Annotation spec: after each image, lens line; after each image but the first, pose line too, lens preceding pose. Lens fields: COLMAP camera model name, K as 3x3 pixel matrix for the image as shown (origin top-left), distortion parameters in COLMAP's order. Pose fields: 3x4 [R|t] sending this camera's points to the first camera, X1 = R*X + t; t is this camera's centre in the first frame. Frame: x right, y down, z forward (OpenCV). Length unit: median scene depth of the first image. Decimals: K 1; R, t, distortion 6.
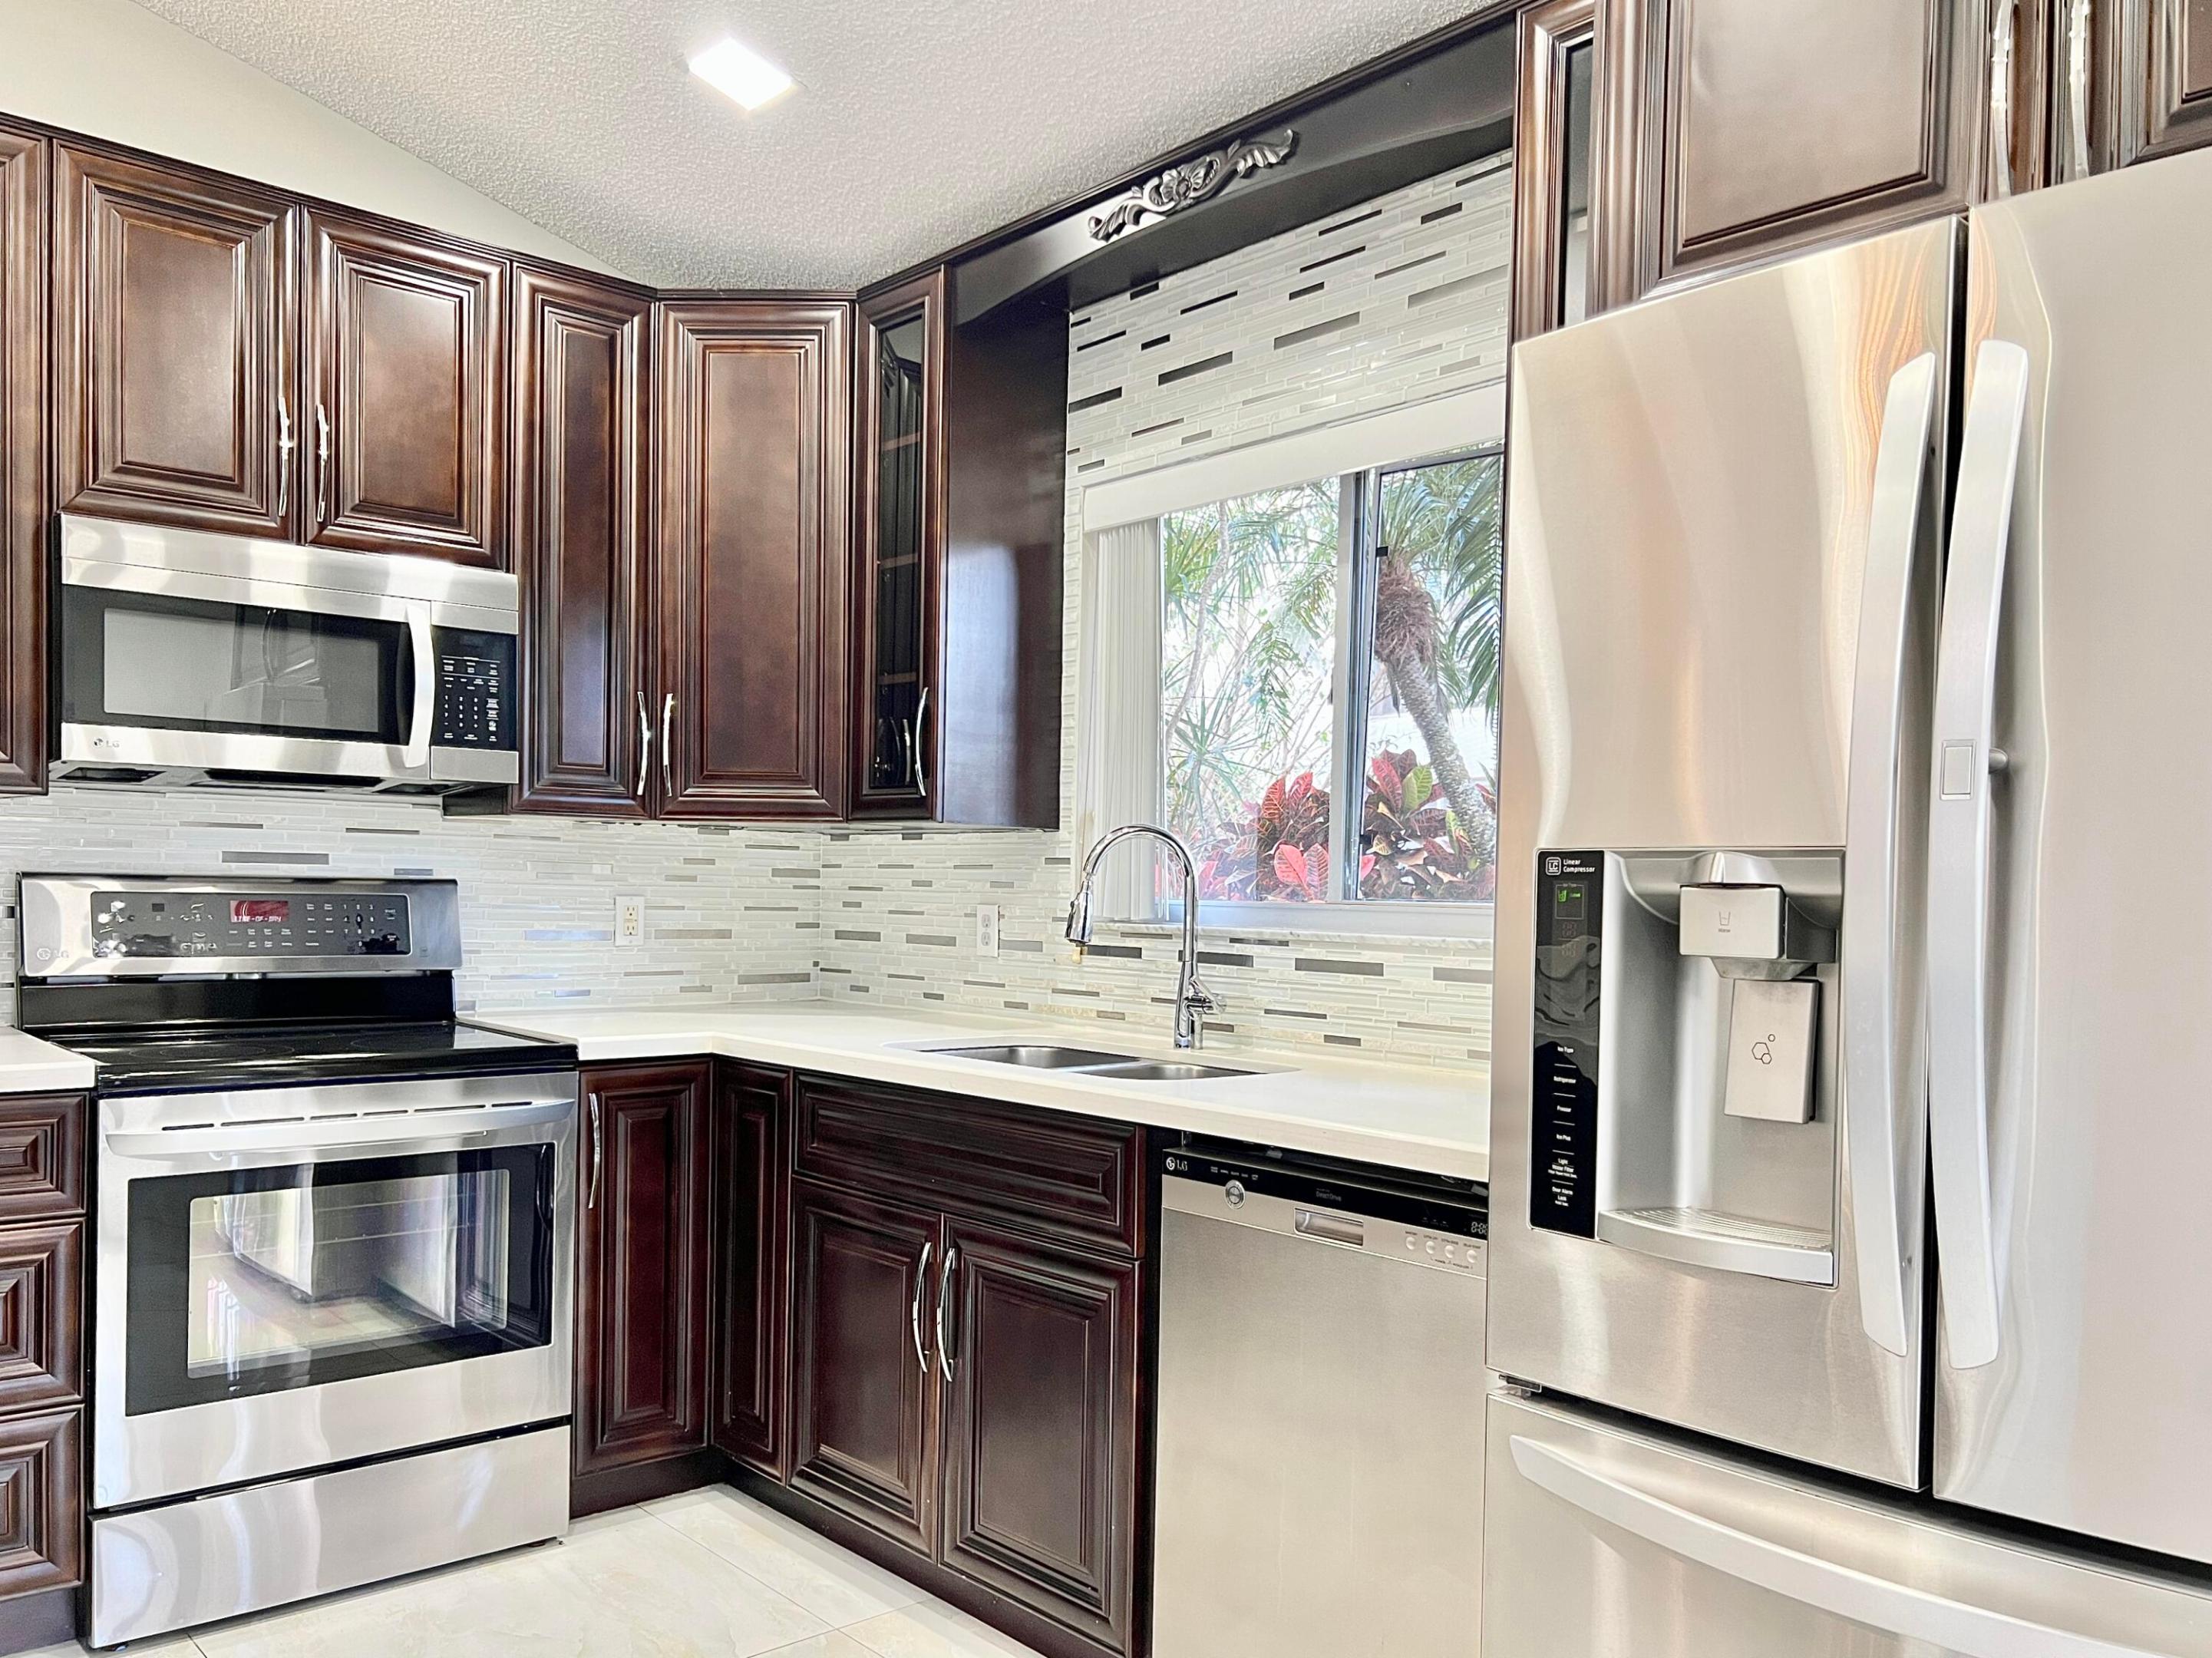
lens RADIAL K [[1672.8, 0, 1130.1], [0, 1672.8, 928.5], [0, 0, 1]] dist [0.054575, -0.094686]
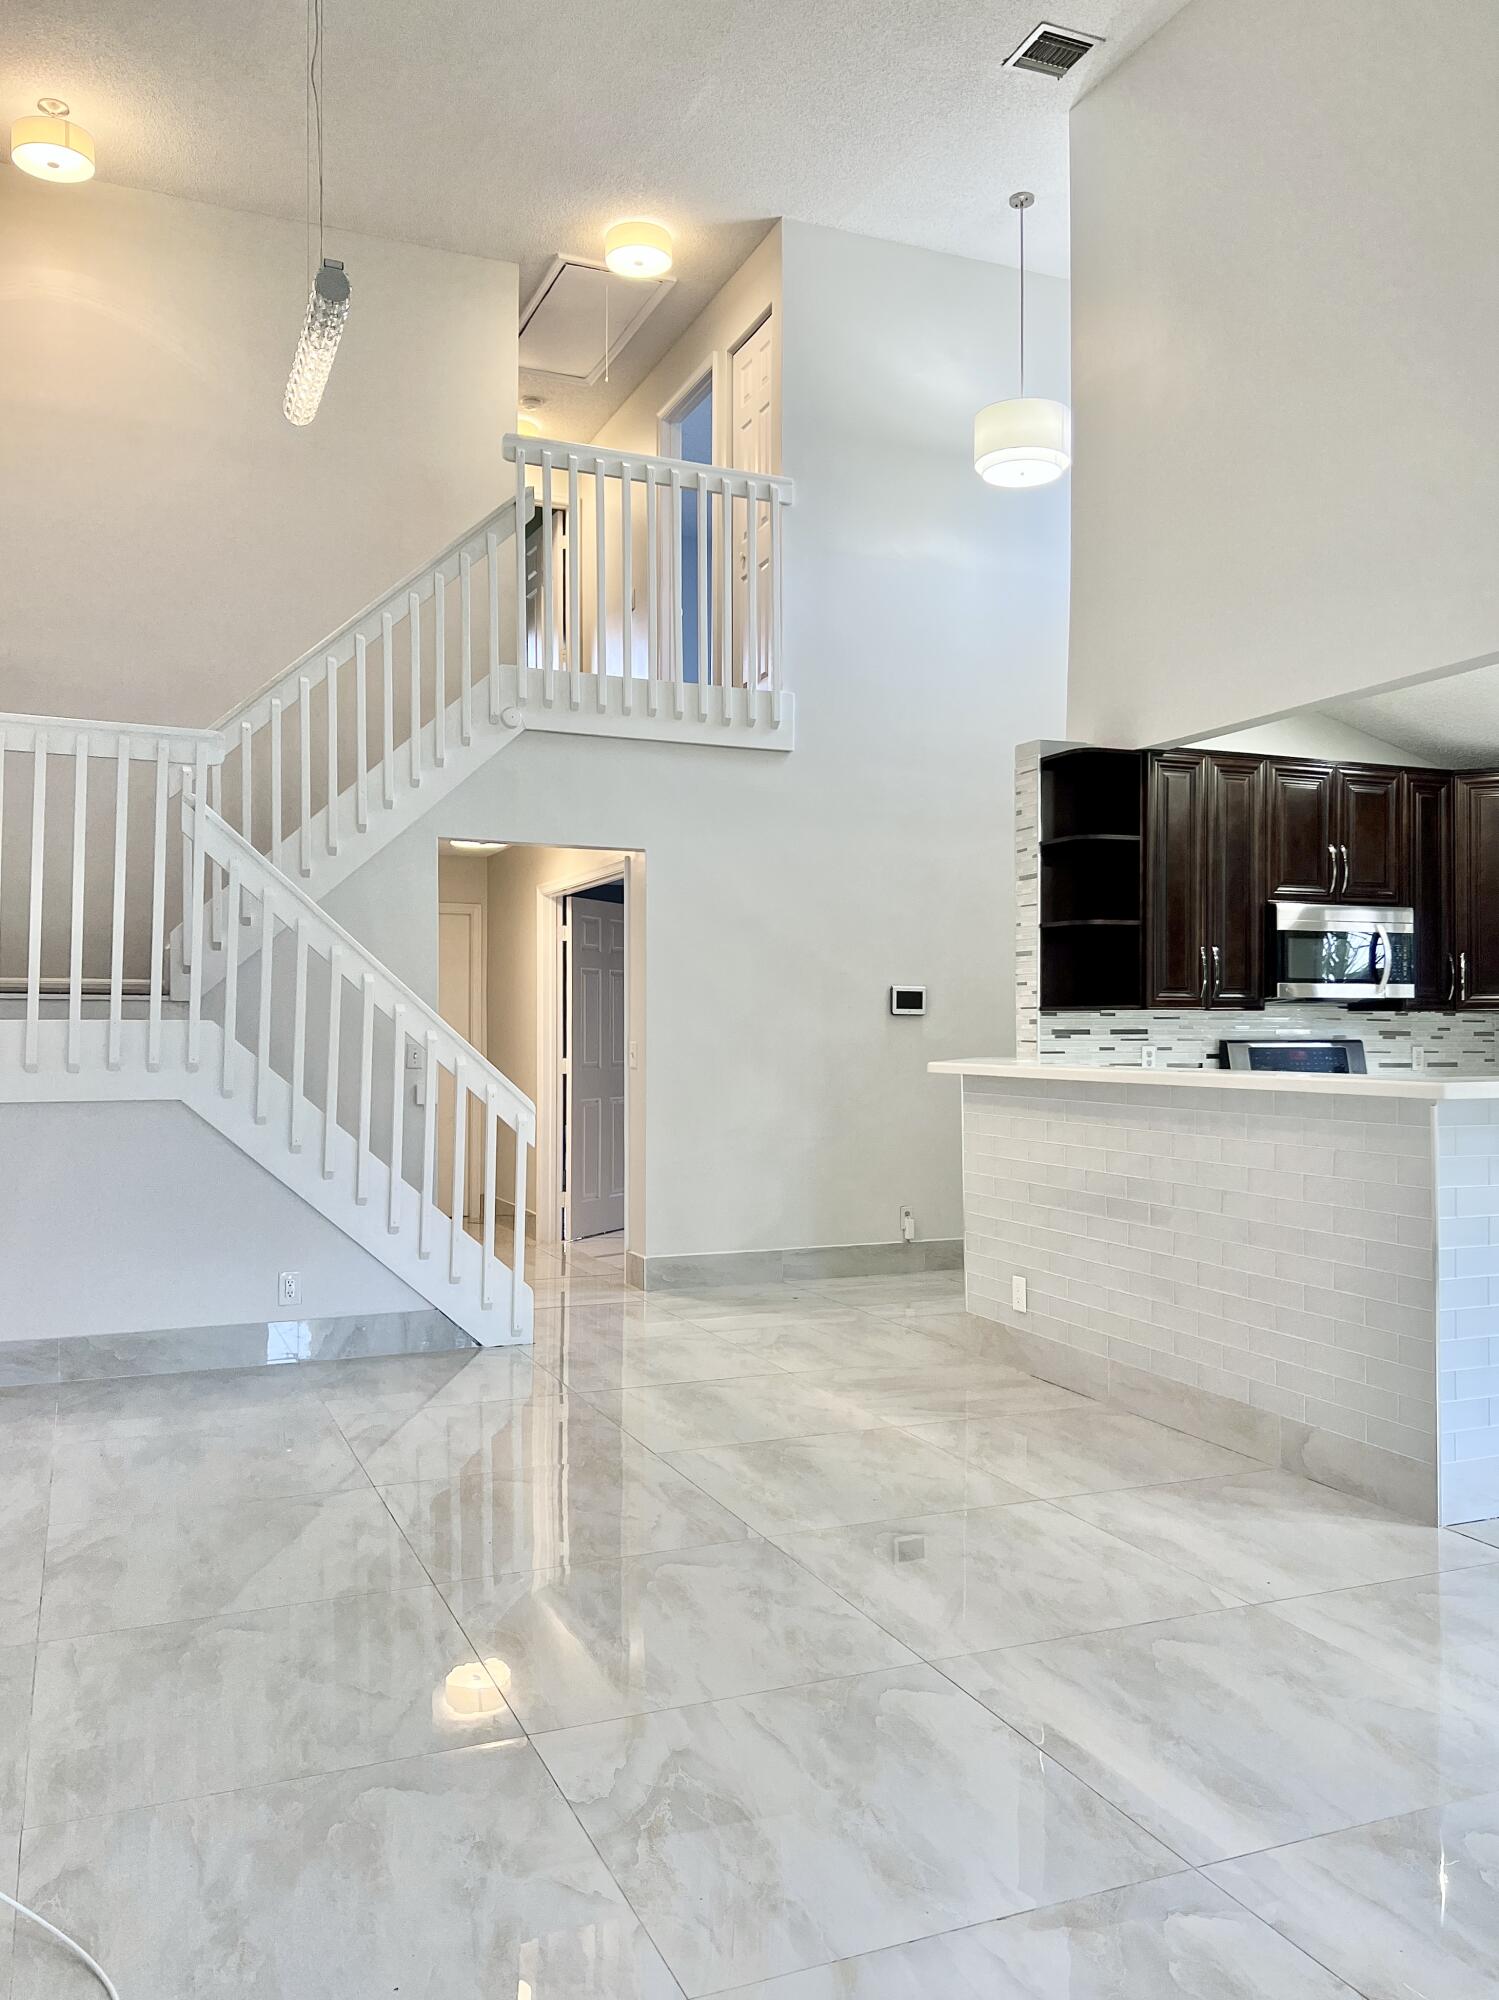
lens RADIAL K [[1529.7, 0, 759.8], [0, 1529.7, 1019.2], [0, 0, 1]] dist [0.068962, -0.085986]
pose [[0.941628, -0.020003, -0.336059, -0.510315], [0.007865, 0.999268, -0.037442, 0.014803], [0.336562, 0.032614, 0.941096, -1.317518]]
